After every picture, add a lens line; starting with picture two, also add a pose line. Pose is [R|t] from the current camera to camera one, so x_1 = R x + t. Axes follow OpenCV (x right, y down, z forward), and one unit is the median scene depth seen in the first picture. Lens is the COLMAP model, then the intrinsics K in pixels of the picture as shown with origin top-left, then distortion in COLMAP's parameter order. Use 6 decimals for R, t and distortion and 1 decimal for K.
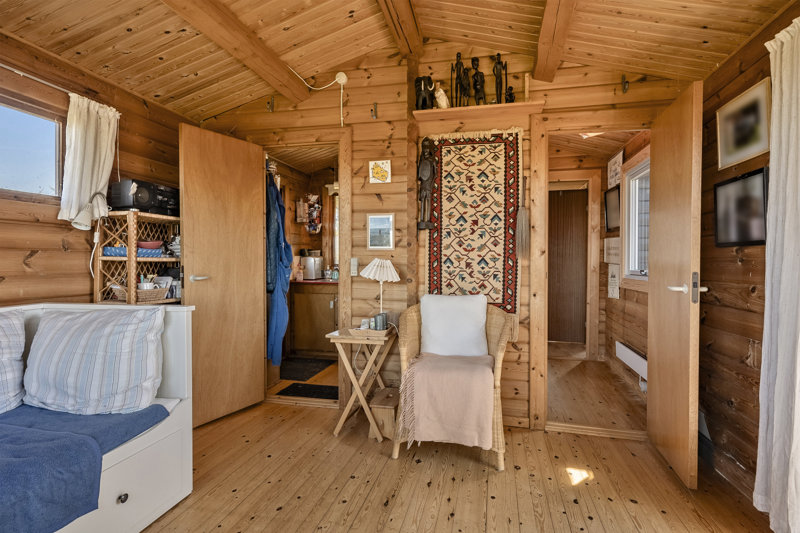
lens RADIAL K [[405.9, 0, 400.0], [0, 405.9, 266.5], [0, 0, 1]] dist [0.000191, -0.000341]
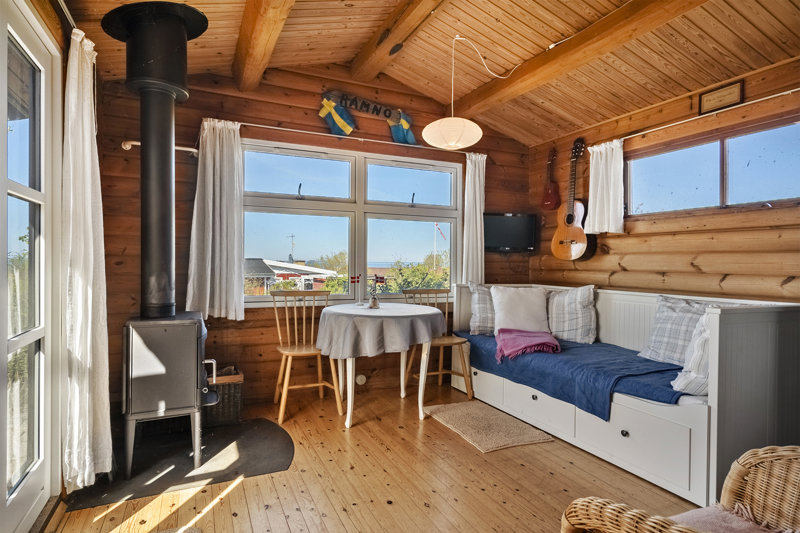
lens RADIAL K [[449.4, 0, 400.0], [0, 449.4, 266.5], [0, 0, 1]] dist [0.000258, 0.000017]
pose [[-0.787710, -0.005628, -0.616021, 0.450541], [-0.022039, 0.999576, 0.019049, -0.000604], [0.615652, 0.028581, -0.787500, 0.909087]]
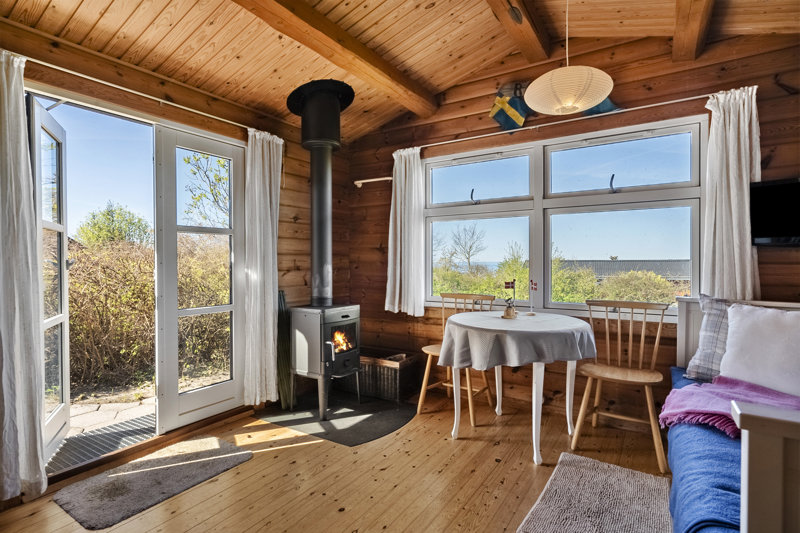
lens RADIAL K [[405.9, 0, 400.0], [0, 405.9, 266.5], [0, 0, 1]] dist [0.000191, -0.000341]
pose [[-0.943468, -0.006333, 0.331403, -0.250400], [0.001765, 0.999707, 0.024131, -0.008982], [-0.331458, 0.023352, -0.943181, 0.909107]]
